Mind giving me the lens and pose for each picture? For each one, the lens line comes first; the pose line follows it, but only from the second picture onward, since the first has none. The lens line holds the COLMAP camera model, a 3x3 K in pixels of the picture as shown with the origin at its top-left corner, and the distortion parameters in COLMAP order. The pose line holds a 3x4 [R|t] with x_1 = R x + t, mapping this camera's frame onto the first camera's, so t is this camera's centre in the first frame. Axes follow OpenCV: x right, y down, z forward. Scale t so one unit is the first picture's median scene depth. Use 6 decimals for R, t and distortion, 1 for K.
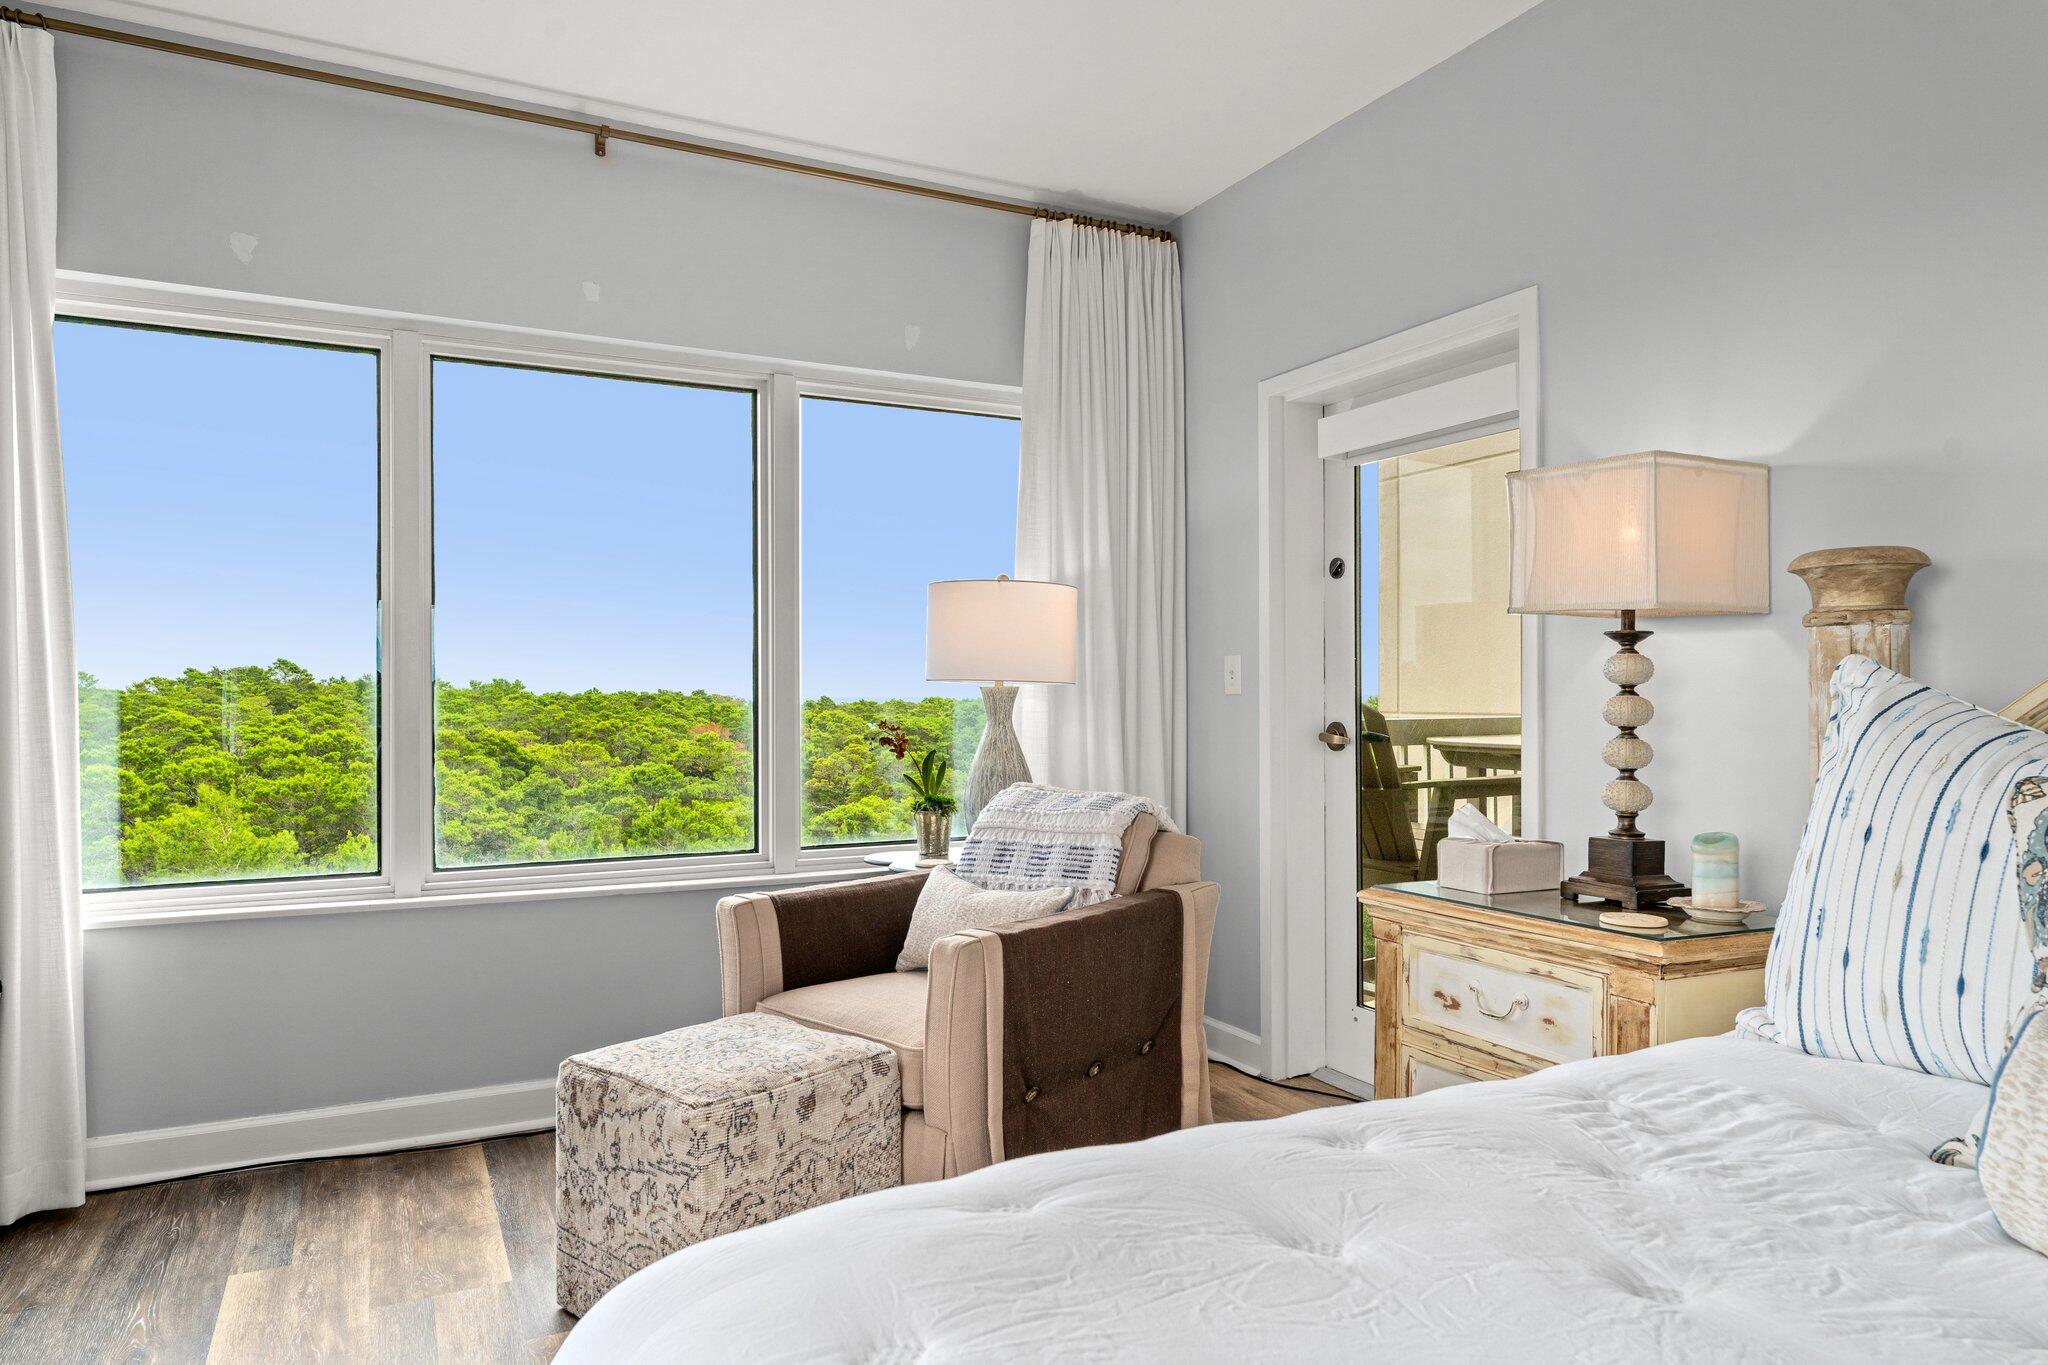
lens RADIAL K [[1251.0, 0, 1011.7], [0, 1251.0, 721.3], [0, 0, 1]] dist [0.005388, 0.000798]
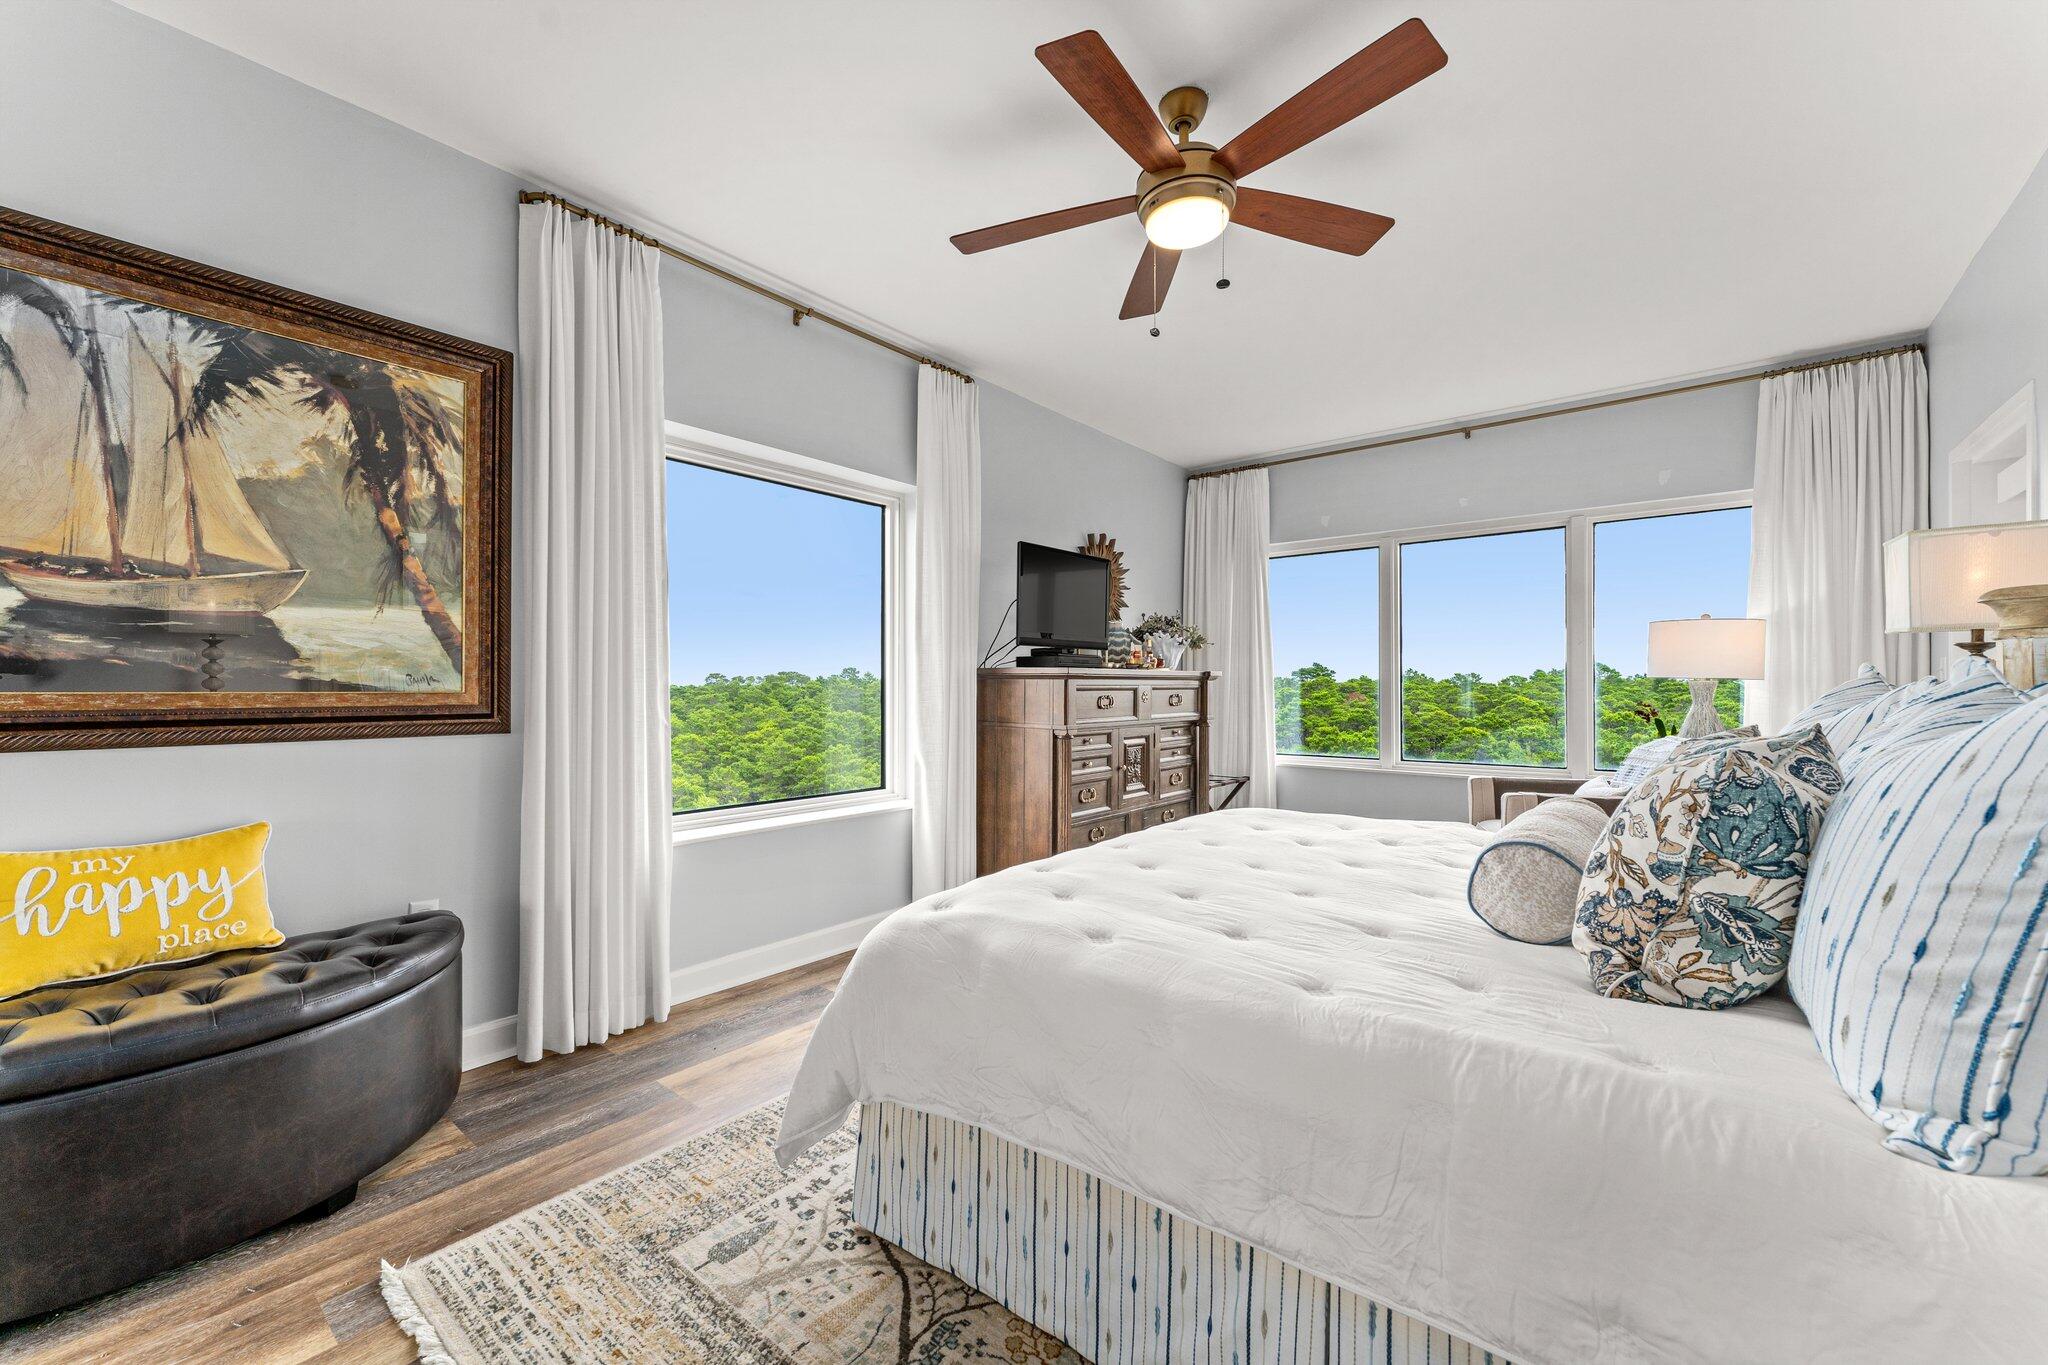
lens RADIAL K [[819.5, 0, 1026.0], [0, 819.5, 678.3], [0, 0, 1]] dist [0.000622, 0.000086]
pose [[0.410272, -0.006080, -0.911943, 0.592728], [-0.022397, 0.999609, -0.016740, 0.006323], [0.911688, 0.027293, 0.409976, -0.249061]]
